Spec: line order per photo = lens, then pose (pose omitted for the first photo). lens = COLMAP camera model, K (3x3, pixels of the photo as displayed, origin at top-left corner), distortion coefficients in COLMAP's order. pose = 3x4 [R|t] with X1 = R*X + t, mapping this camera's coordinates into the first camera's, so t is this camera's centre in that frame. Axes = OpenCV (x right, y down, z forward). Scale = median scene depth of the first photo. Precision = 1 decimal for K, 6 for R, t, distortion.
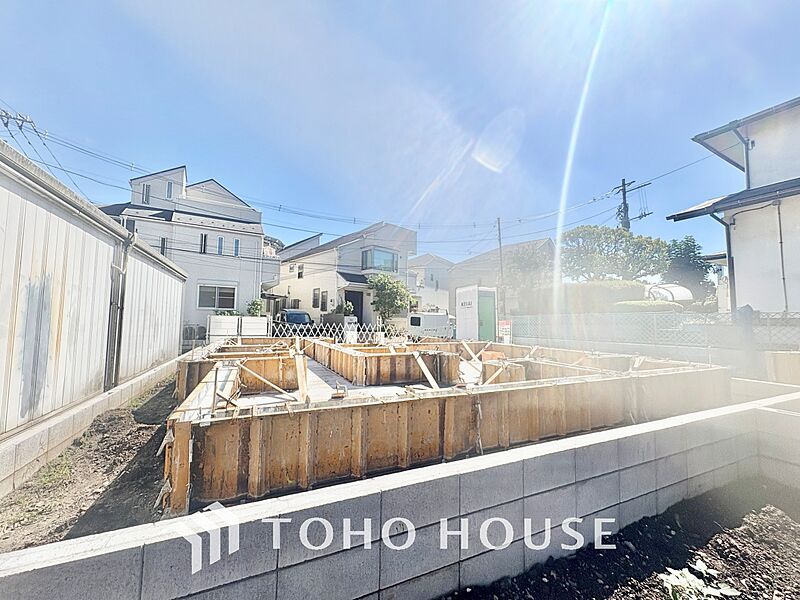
lens RADIAL K [[317.1, 0, 400.2], [0, 317.1, 299.1], [0, 0, 1]] dist [0.001140, 0.000037]
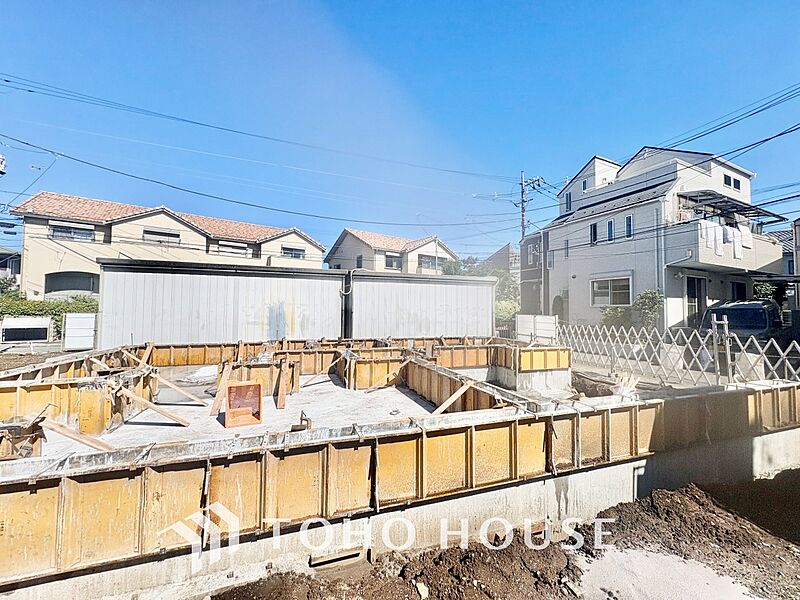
lens RADIAL K [[317.1, 0, 400.0], [0, 317.1, 299.7], [0, 0, 1]] dist [0.001140, 0.000037]
pose [[-0.102034, -0.046944, -0.993673, 1.038422], [0.062546, 0.996607, -0.053505, 0.079826], [0.992813, -0.067609, -0.098752, 1.655641]]
